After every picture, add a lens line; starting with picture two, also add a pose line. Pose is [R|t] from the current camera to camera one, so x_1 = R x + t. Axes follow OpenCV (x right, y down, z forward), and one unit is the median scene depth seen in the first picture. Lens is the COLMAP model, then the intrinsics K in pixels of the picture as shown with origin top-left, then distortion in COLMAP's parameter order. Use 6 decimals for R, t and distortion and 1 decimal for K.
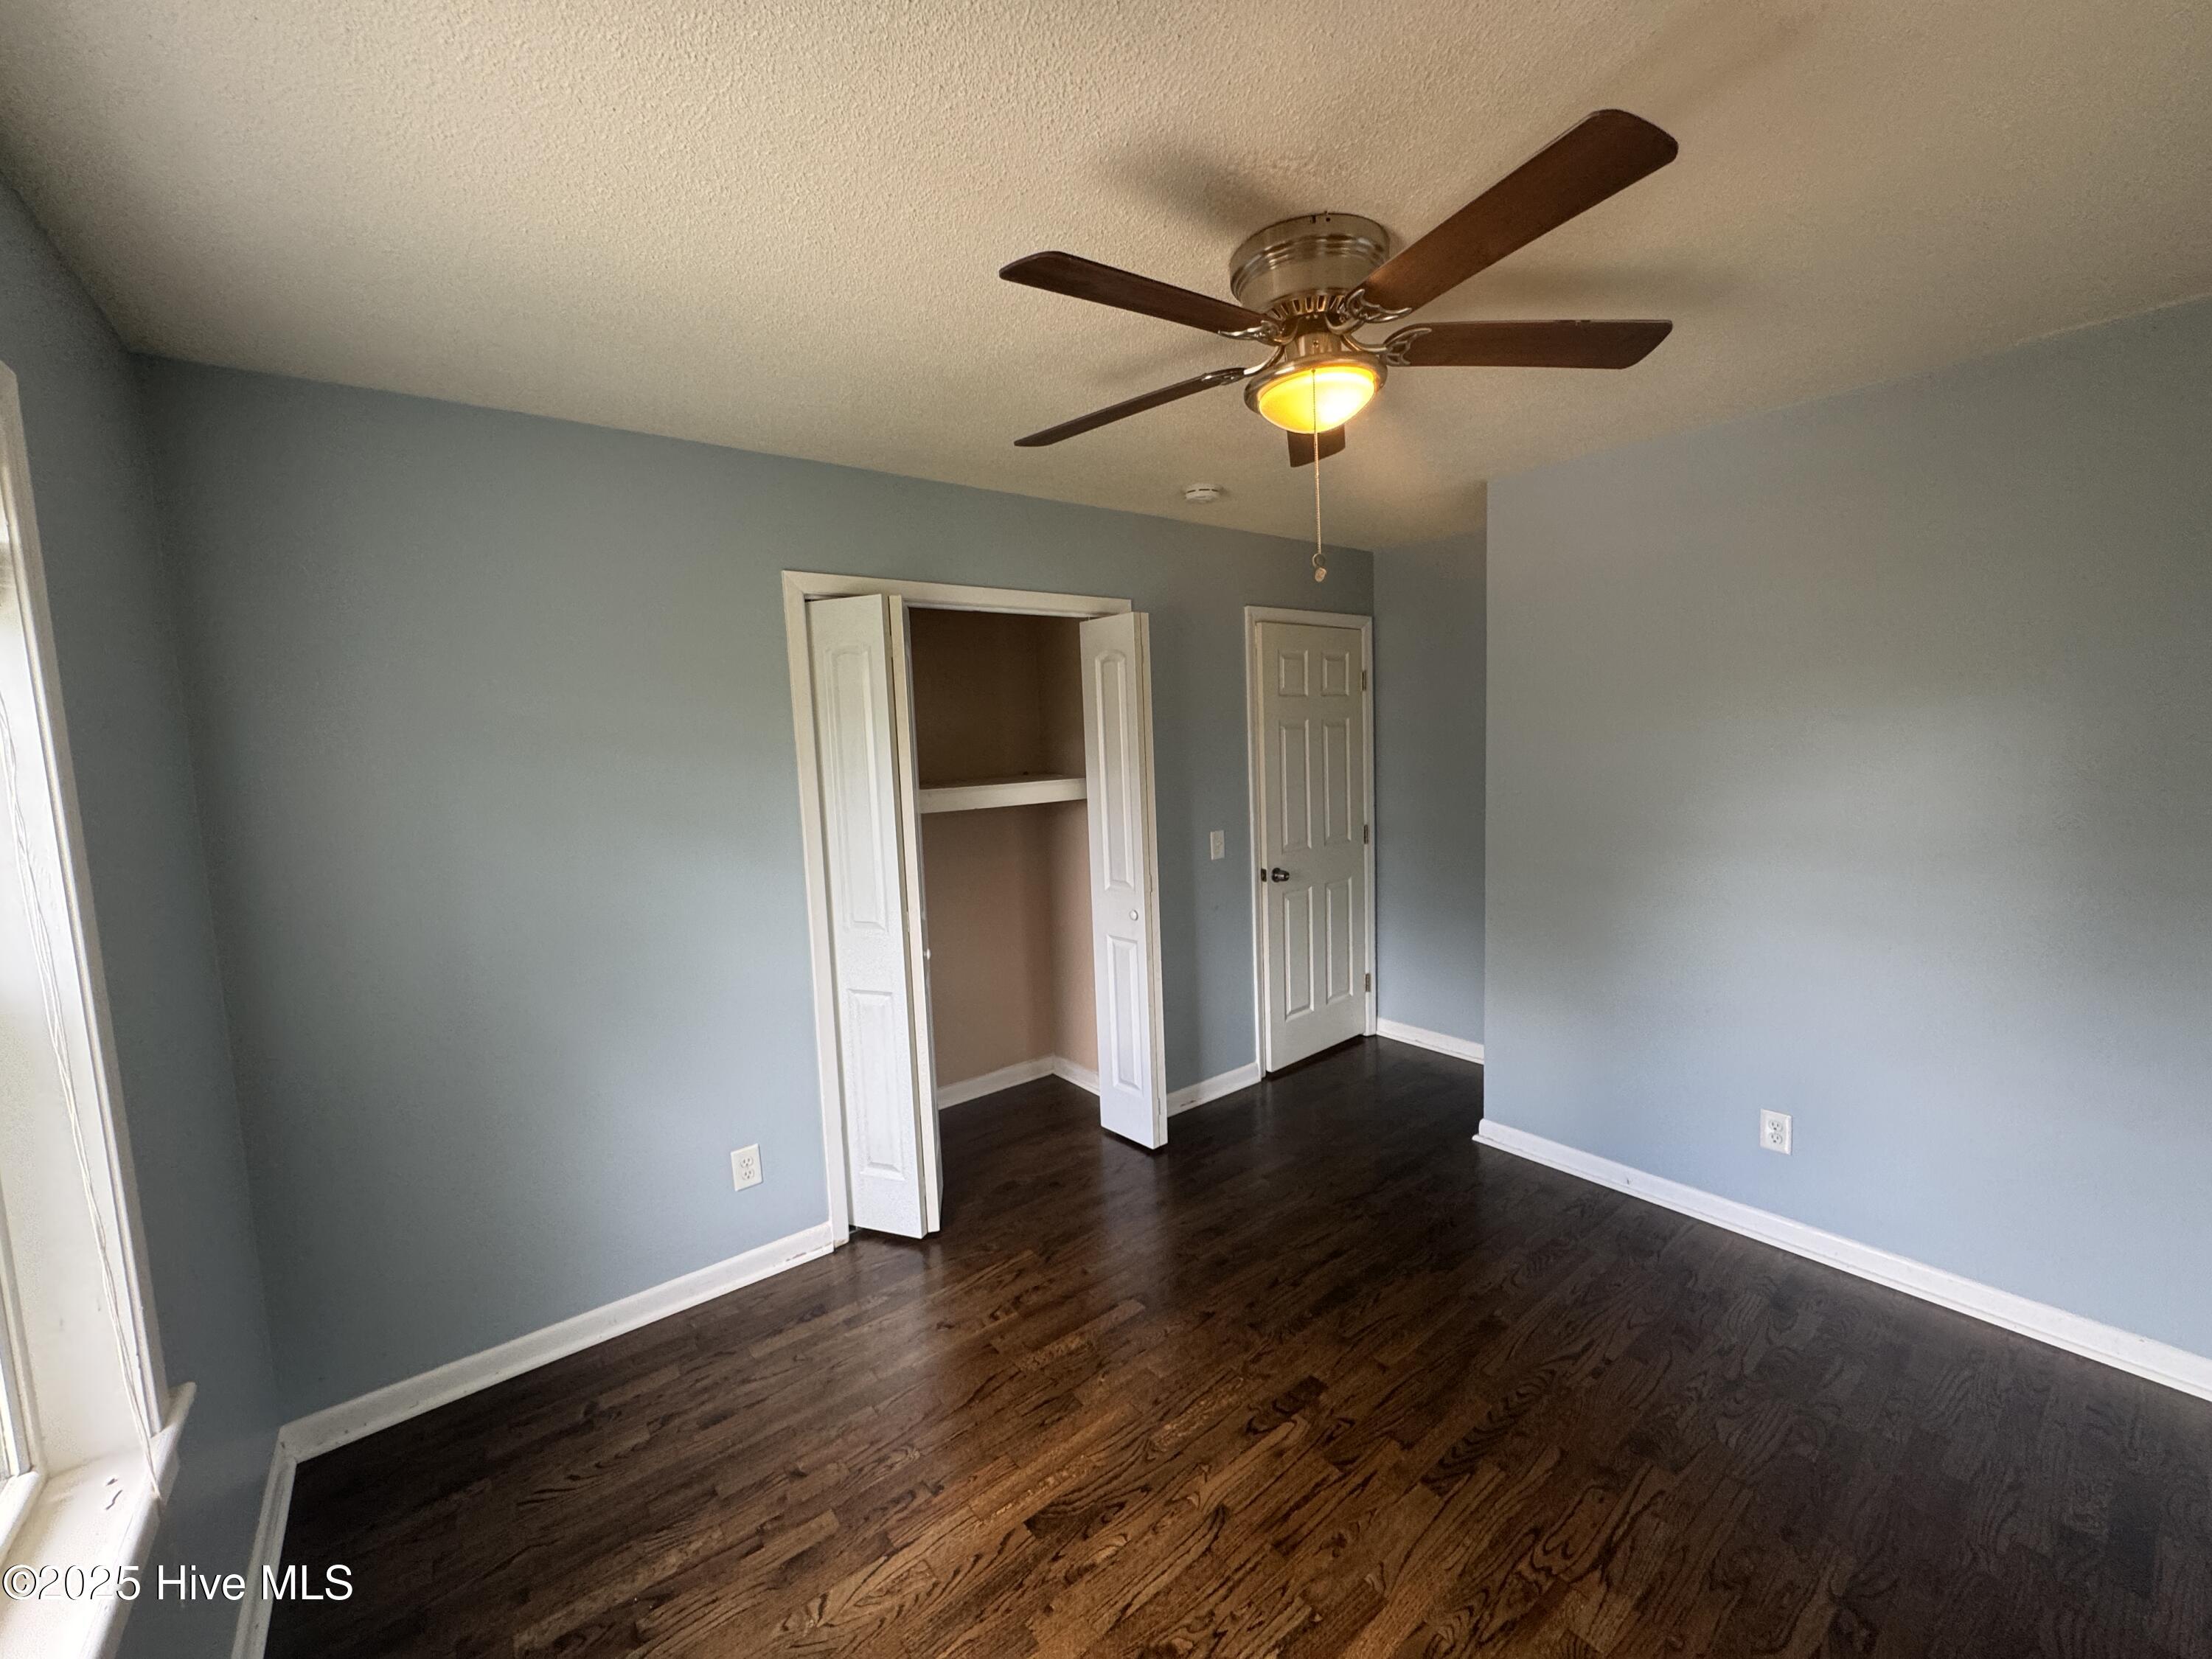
lens RADIAL K [[881.2, 0, 1106.0], [0, 881.2, 829.5], [0, 0, 1]] dist [-0.001441, -0.000047]
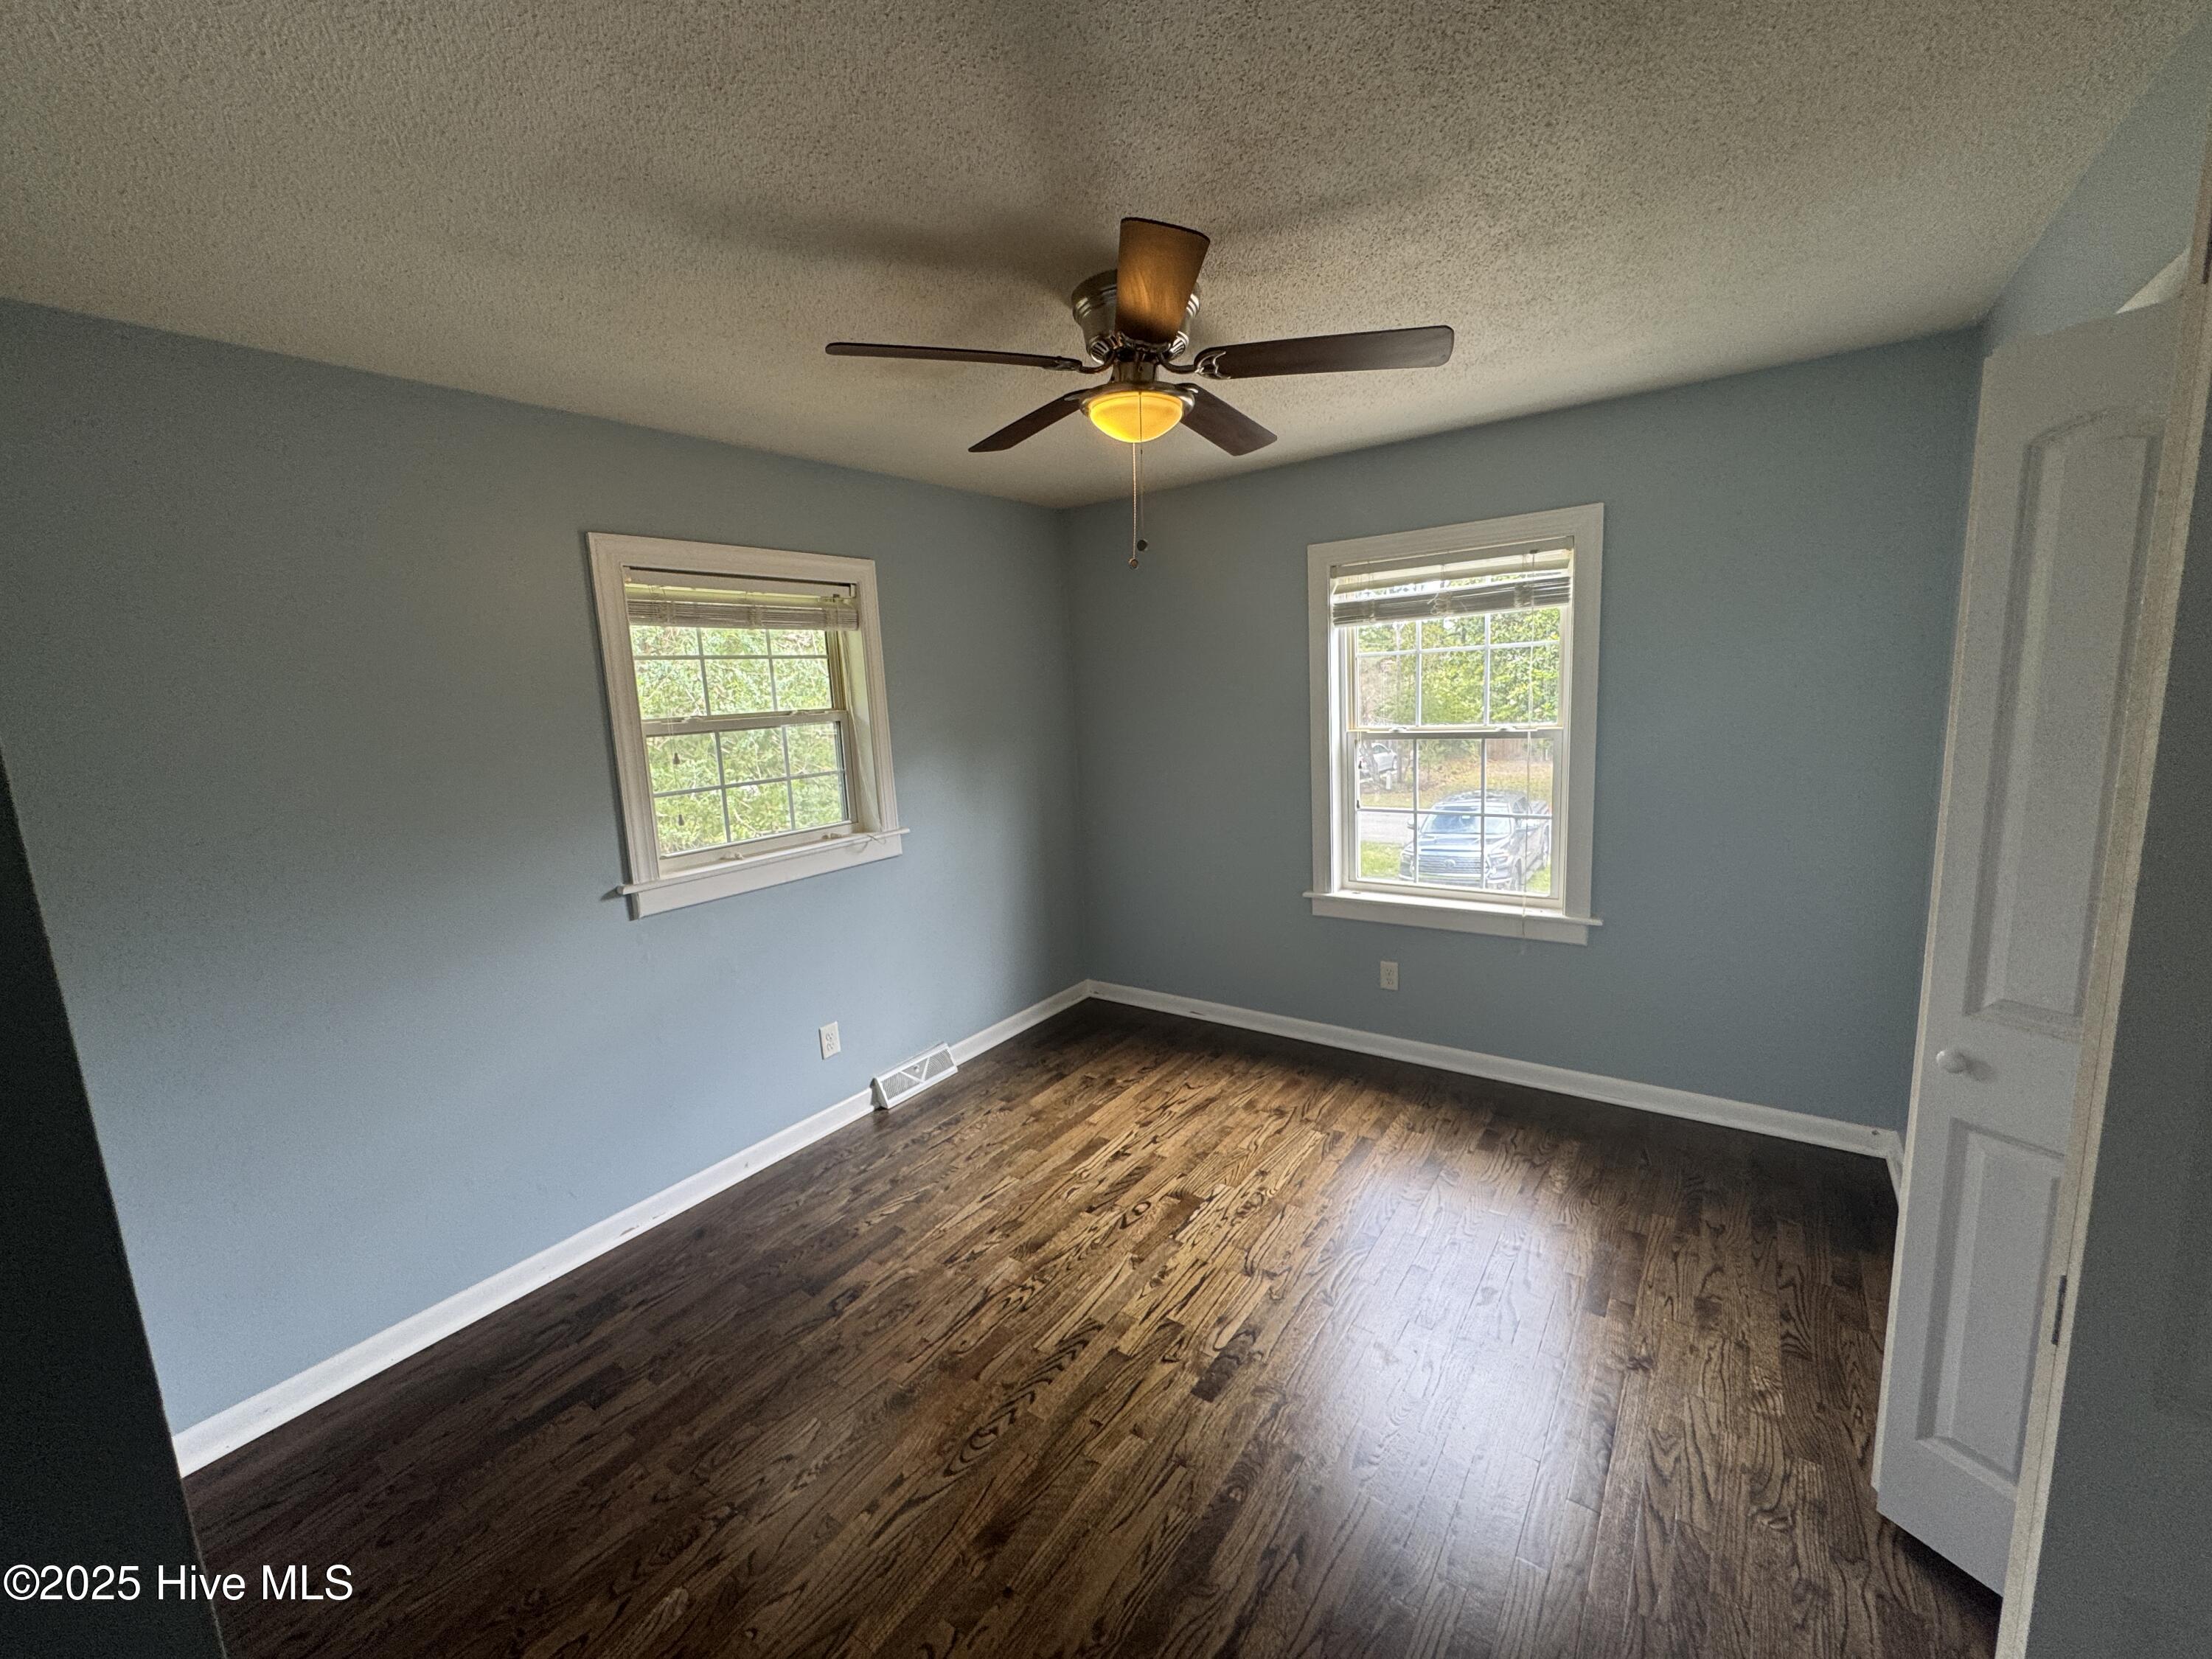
lens RADIAL K [[881.2, 0, 1106.0], [0, 881.2, 829.5], [0, 0, 1]] dist [-0.001441, -0.000047]
pose [[-0.954726, 0.137149, -0.263986, 0.542086], [0.063256, 0.960686, 0.270337, -0.215910], [0.290684, 0.241399, -0.925867, 1.823625]]
